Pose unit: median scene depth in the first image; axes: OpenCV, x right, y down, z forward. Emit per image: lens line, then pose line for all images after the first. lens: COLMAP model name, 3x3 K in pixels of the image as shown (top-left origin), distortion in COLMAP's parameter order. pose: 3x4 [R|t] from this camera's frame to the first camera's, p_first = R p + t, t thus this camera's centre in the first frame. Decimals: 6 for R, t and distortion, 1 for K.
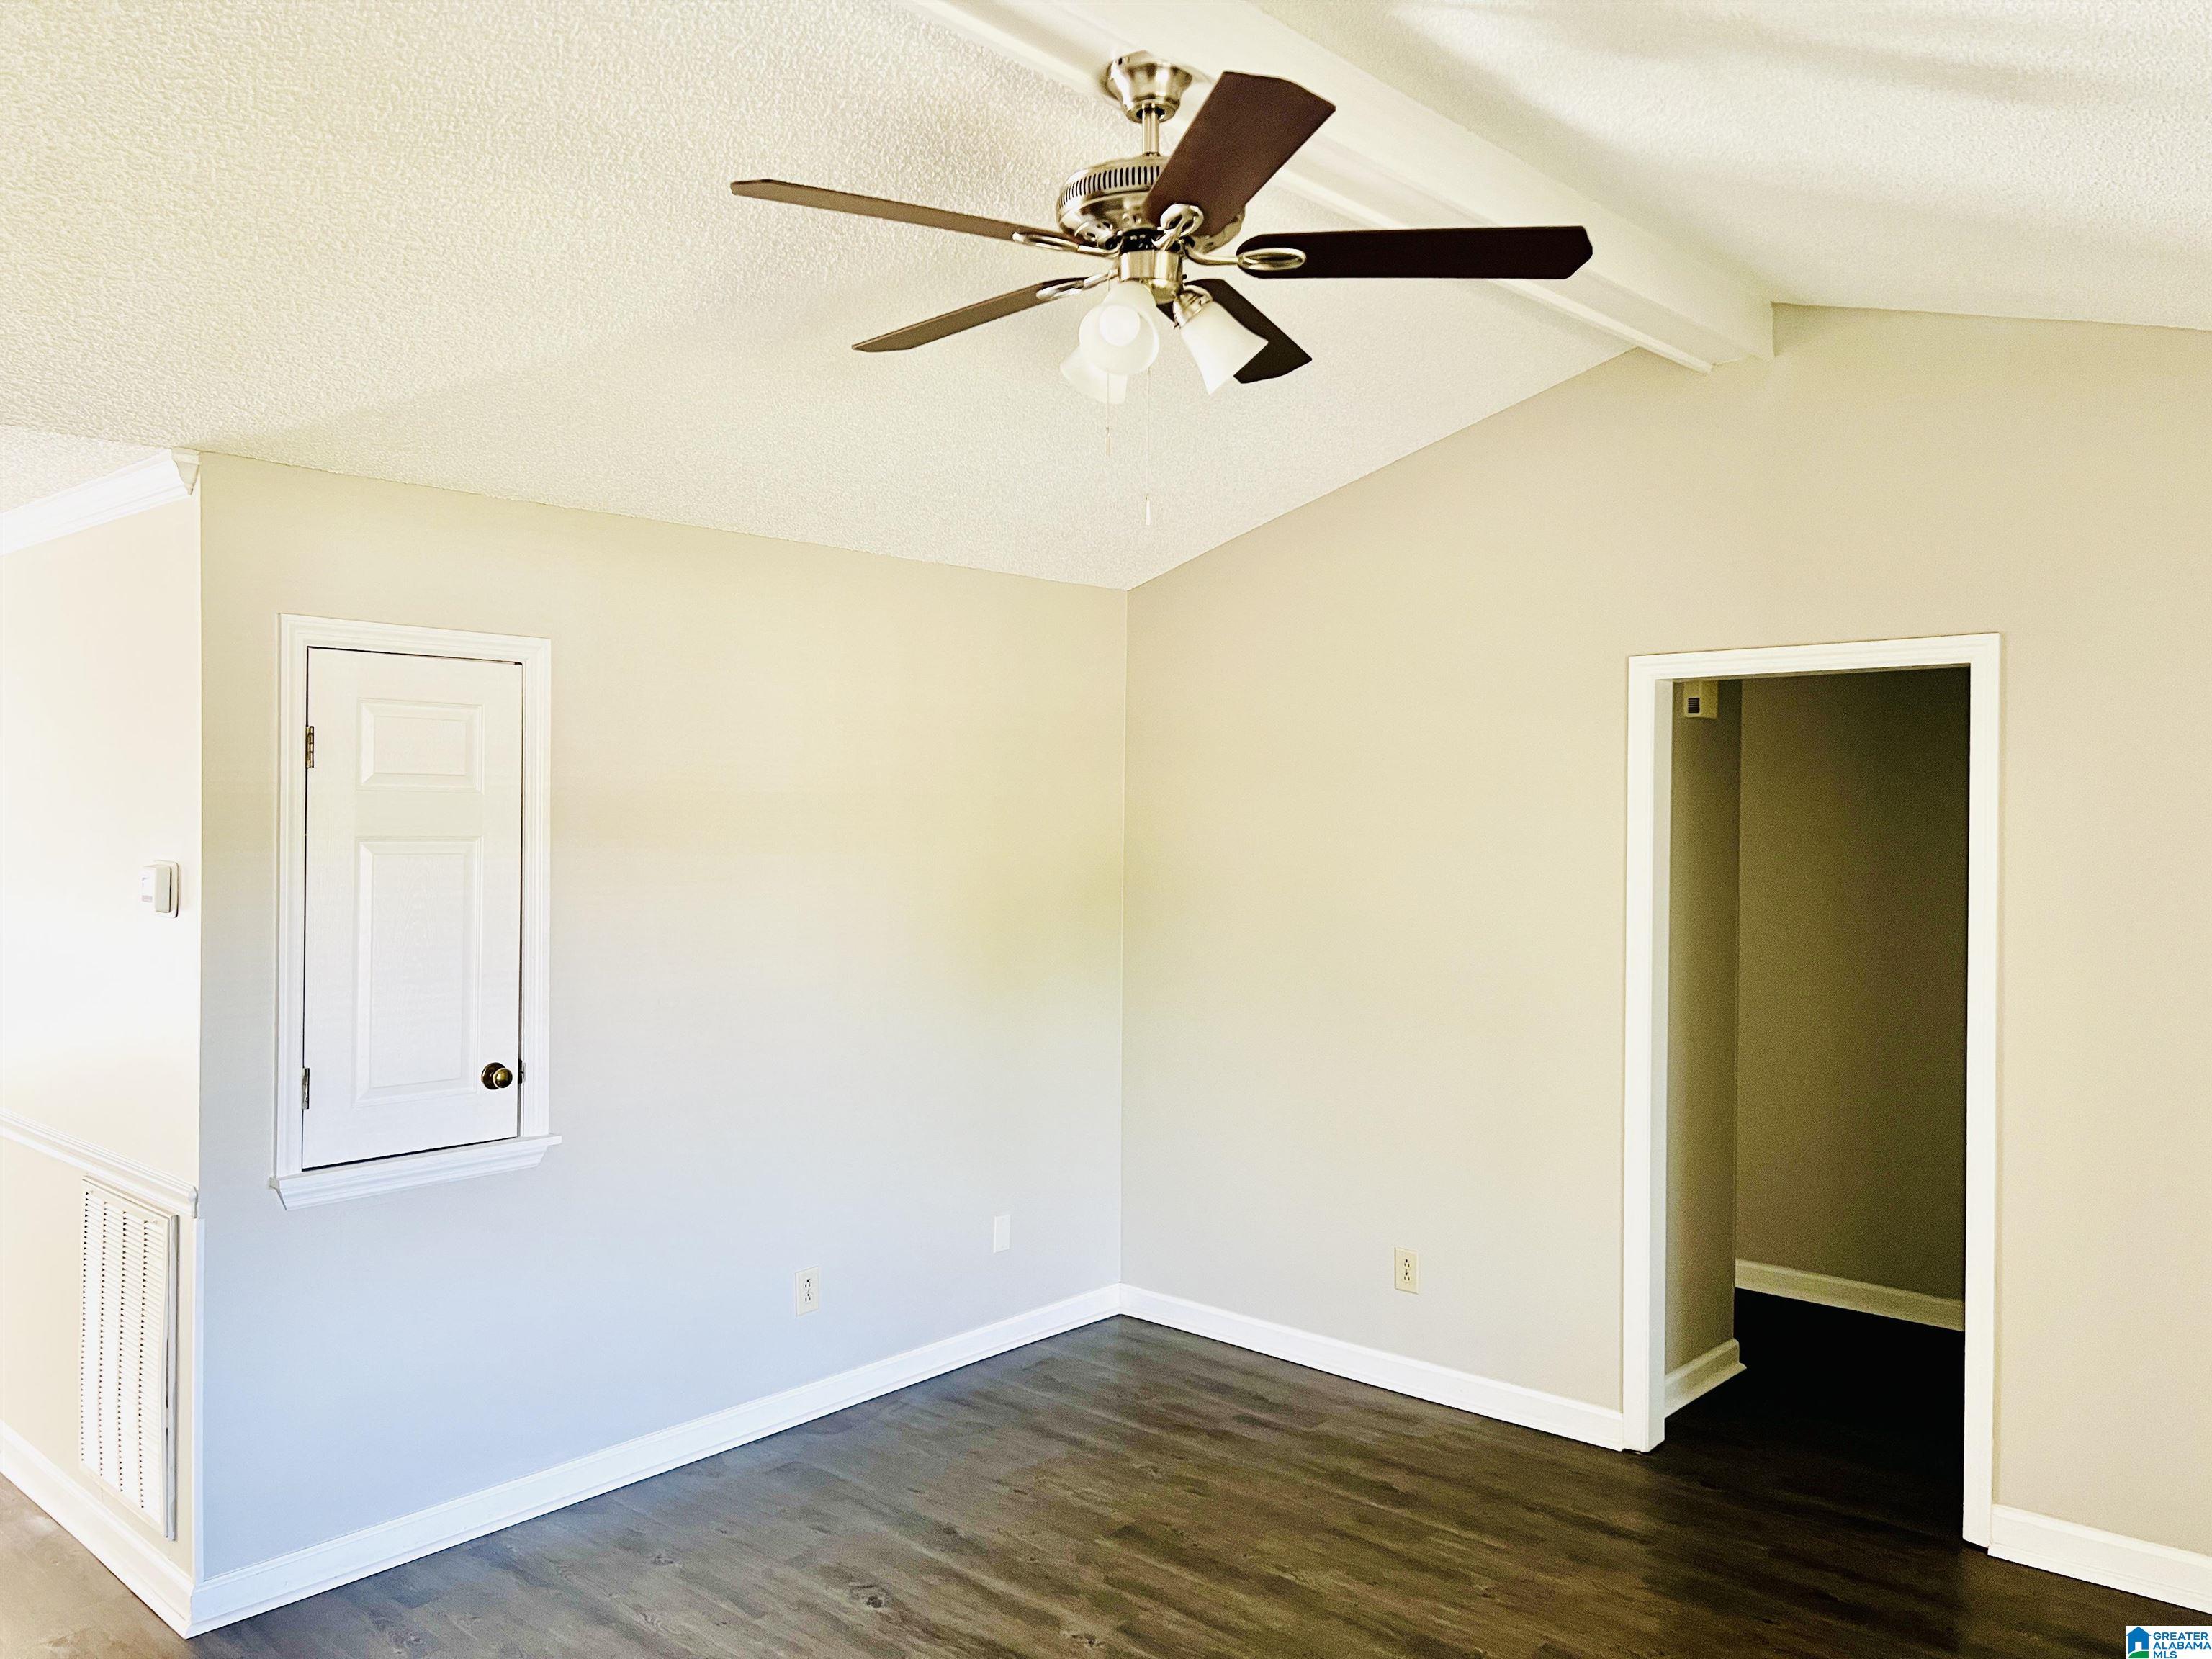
lens RADIAL K [[1667.7, 0, 1099.2], [0, 1667.7, 819.5], [0, 0, 1]] dist [0.041730, -0.023459]
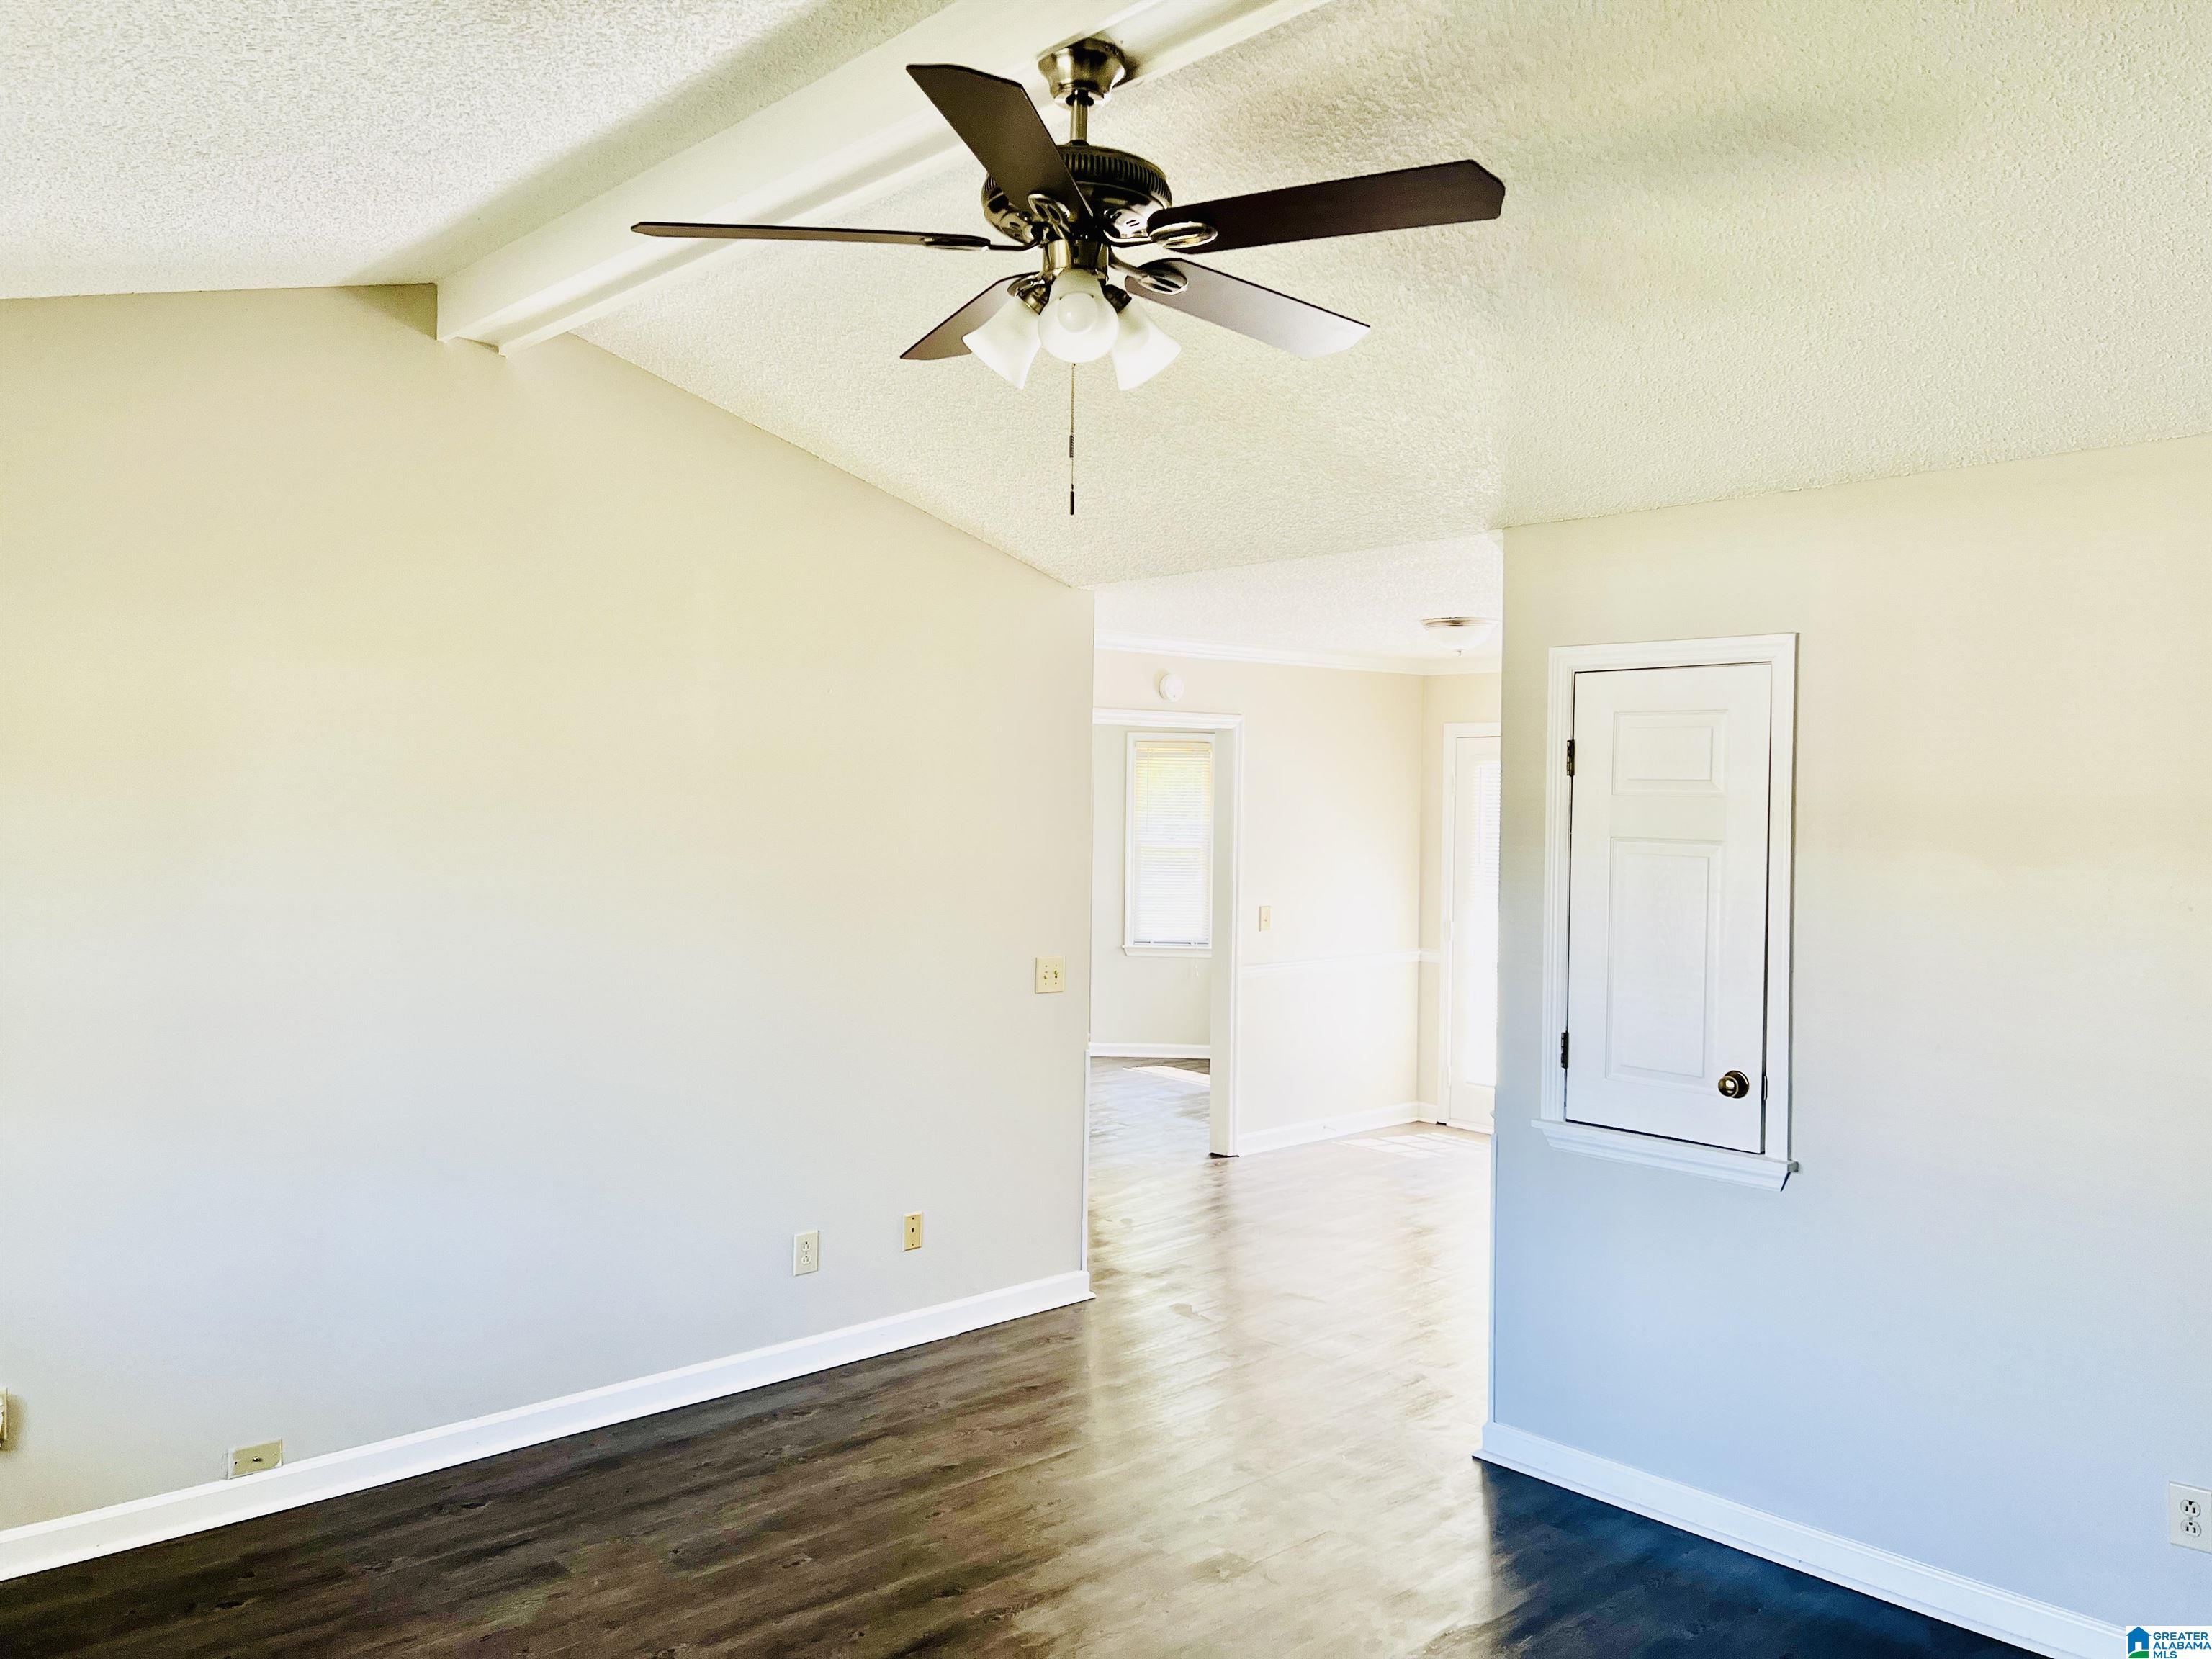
lens RADIAL K [[1667.7, 0, 1098.5], [0, 1667.7, 834.6], [0, 0, 1]] dist [0.041730, -0.023459]
pose [[-0.098214, 0.019022, -0.994983, 0.688158], [-0.017075, 0.999638, 0.020797, -0.008313], [0.995019, 0.019032, -0.097854, 0.757130]]
